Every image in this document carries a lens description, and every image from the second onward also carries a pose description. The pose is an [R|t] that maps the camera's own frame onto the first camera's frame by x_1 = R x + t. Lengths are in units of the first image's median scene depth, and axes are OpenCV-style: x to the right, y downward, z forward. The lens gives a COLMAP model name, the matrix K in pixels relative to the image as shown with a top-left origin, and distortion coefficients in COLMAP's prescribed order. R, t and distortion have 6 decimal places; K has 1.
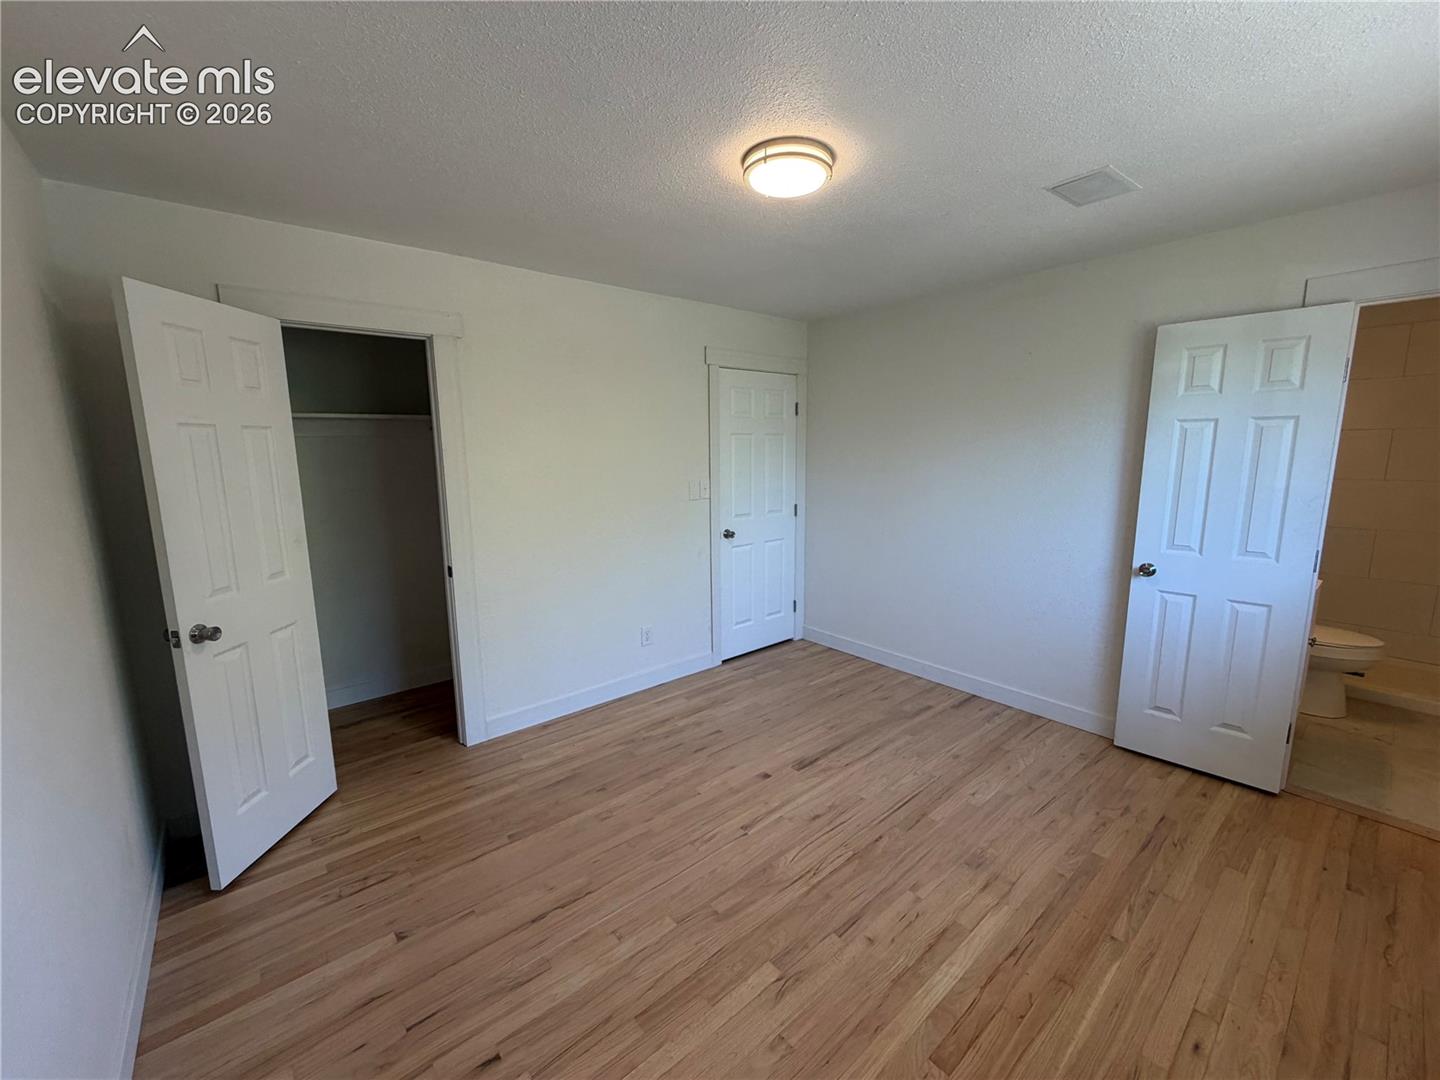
lens RADIAL K [[579.1, 0, 713.4], [0, 579.1, 541.2], [0, 0, 1]] dist [0.002055, -0.001071]
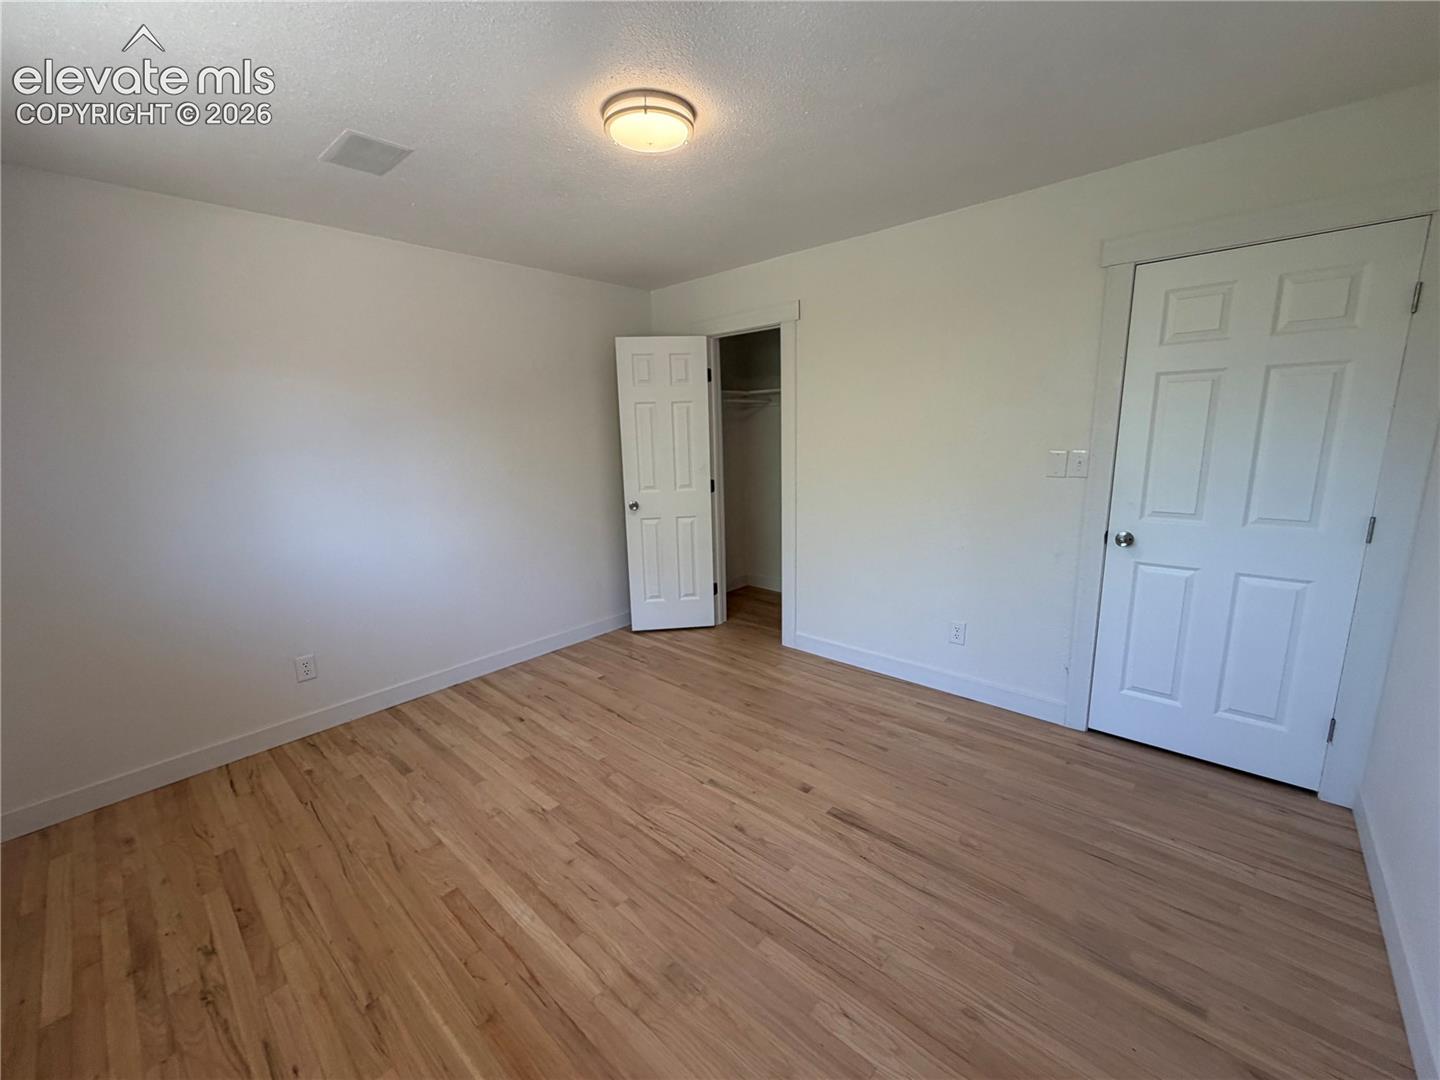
lens RADIAL K [[579.1, 0, 718.1], [0, 579.1, 542.0], [0, 0, 1]] dist [0.002055, -0.001071]
pose [[0.132168, 0.202702, -0.970280, 1.008530], [-0.133641, 0.973574, 0.185186, -0.117295], [0.982177, 0.105194, 0.155764, 0.838035]]
